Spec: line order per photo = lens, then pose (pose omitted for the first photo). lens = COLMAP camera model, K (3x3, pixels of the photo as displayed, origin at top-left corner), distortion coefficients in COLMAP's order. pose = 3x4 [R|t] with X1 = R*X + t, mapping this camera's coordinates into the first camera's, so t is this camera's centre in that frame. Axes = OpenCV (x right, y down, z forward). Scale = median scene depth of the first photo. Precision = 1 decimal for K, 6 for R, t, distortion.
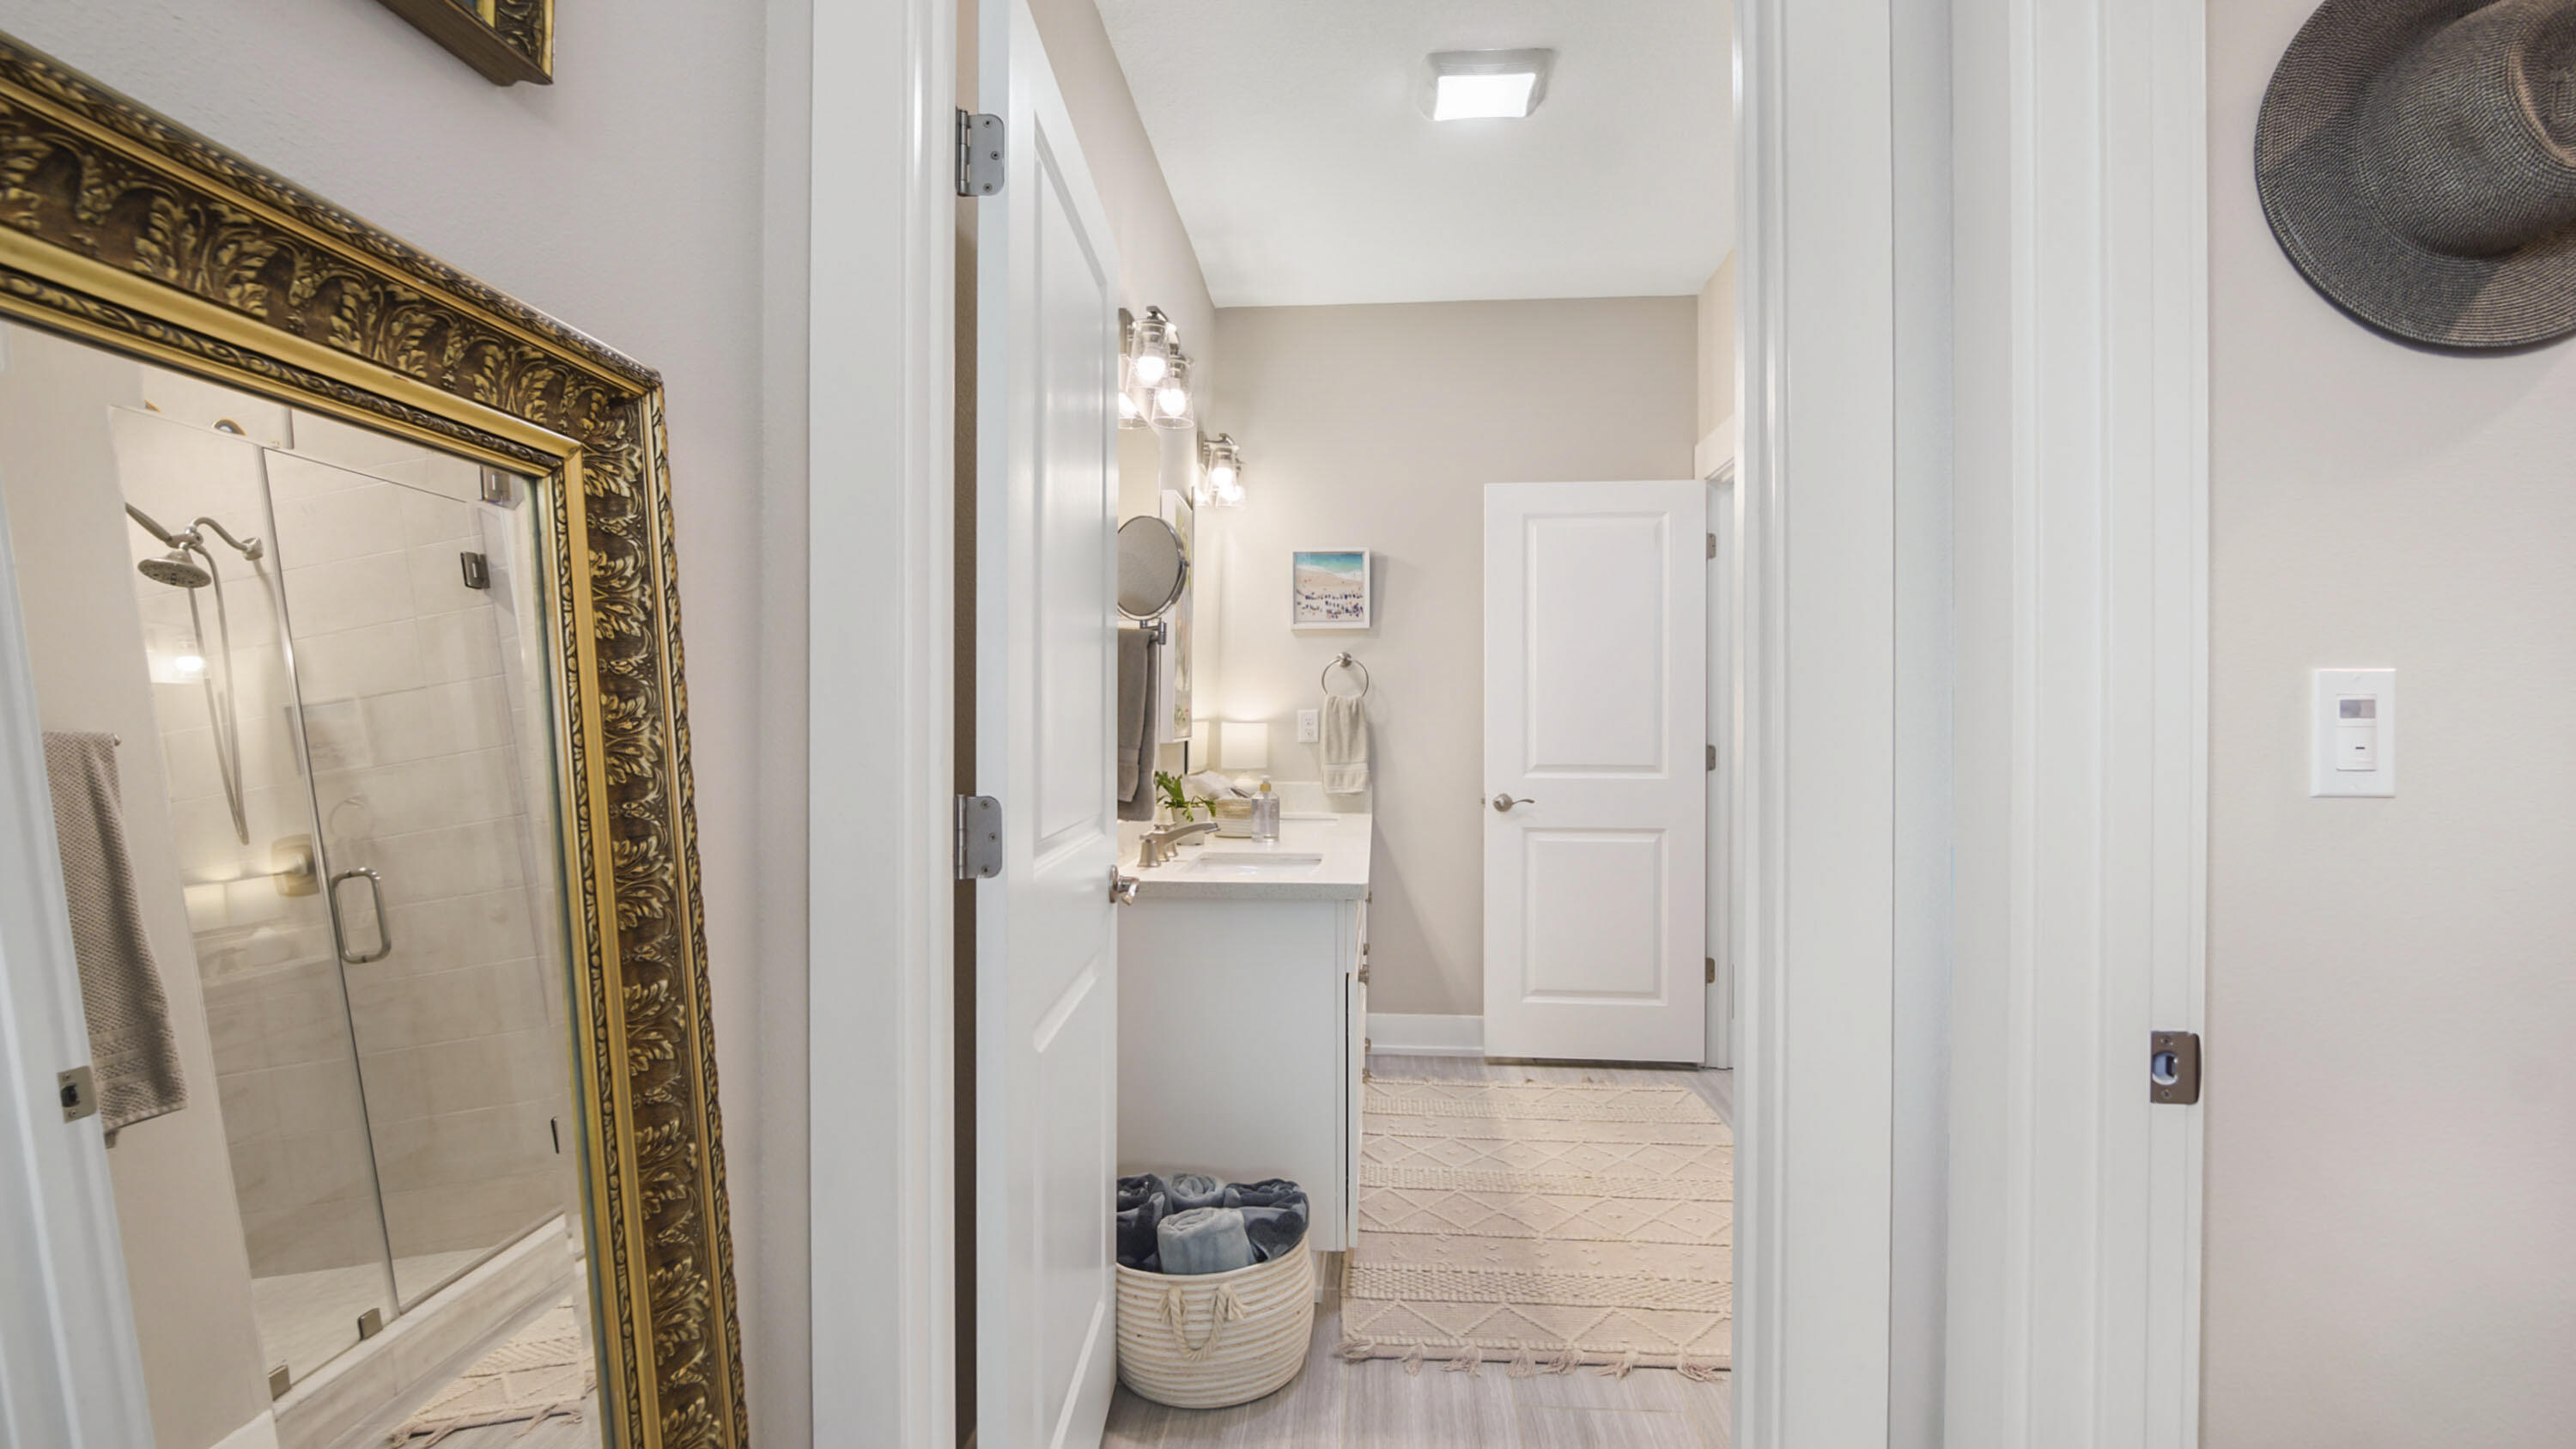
lens RADIAL K [[1262.8, 0, 1288.0], [0, 1262.8, 724.5], [0, 0, 1]] dist [-0.041139, -0.000034]
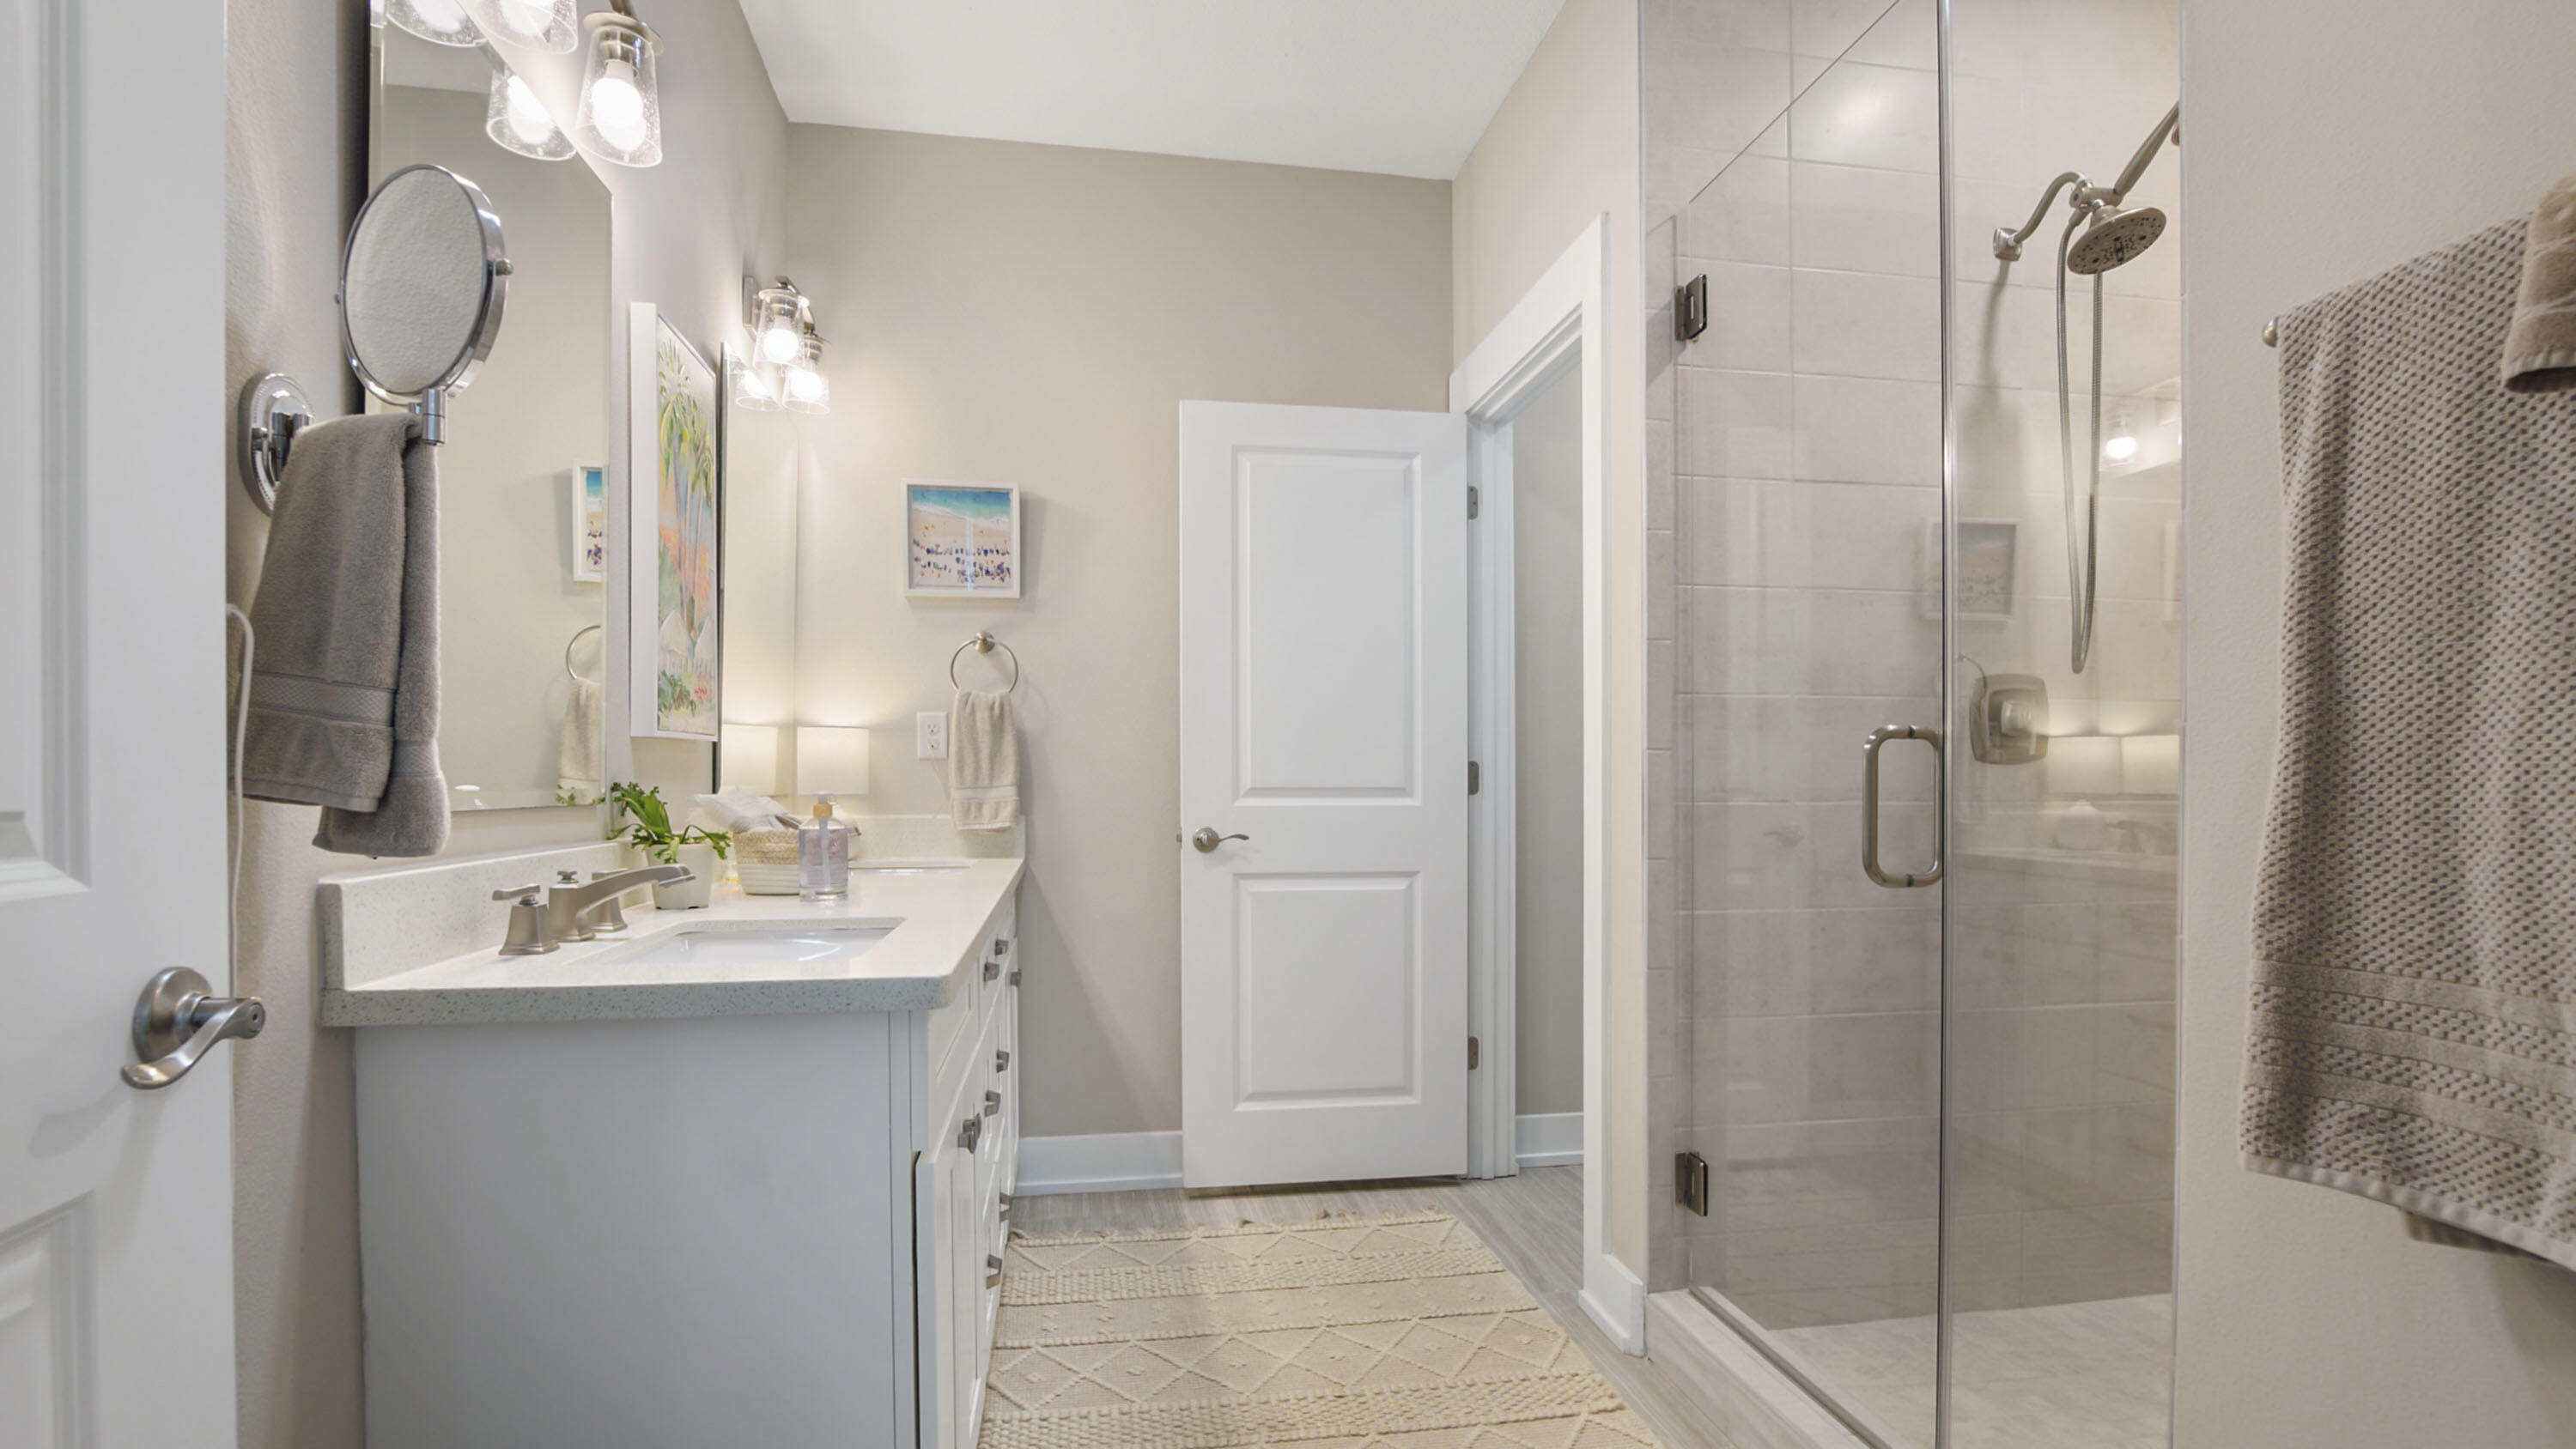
lens RADIAL K [[1158.8, 0, 1266.6], [0, 1158.8, 785.7], [0, 0, 1]] dist [-0.018411, -0.000343]
pose [[0.974462, -0.004276, 0.224513, 0.053965], [0.005781, 0.999965, -0.006043, 0.034875], [-0.224480, 0.007186, 0.974452, 0.337745]]
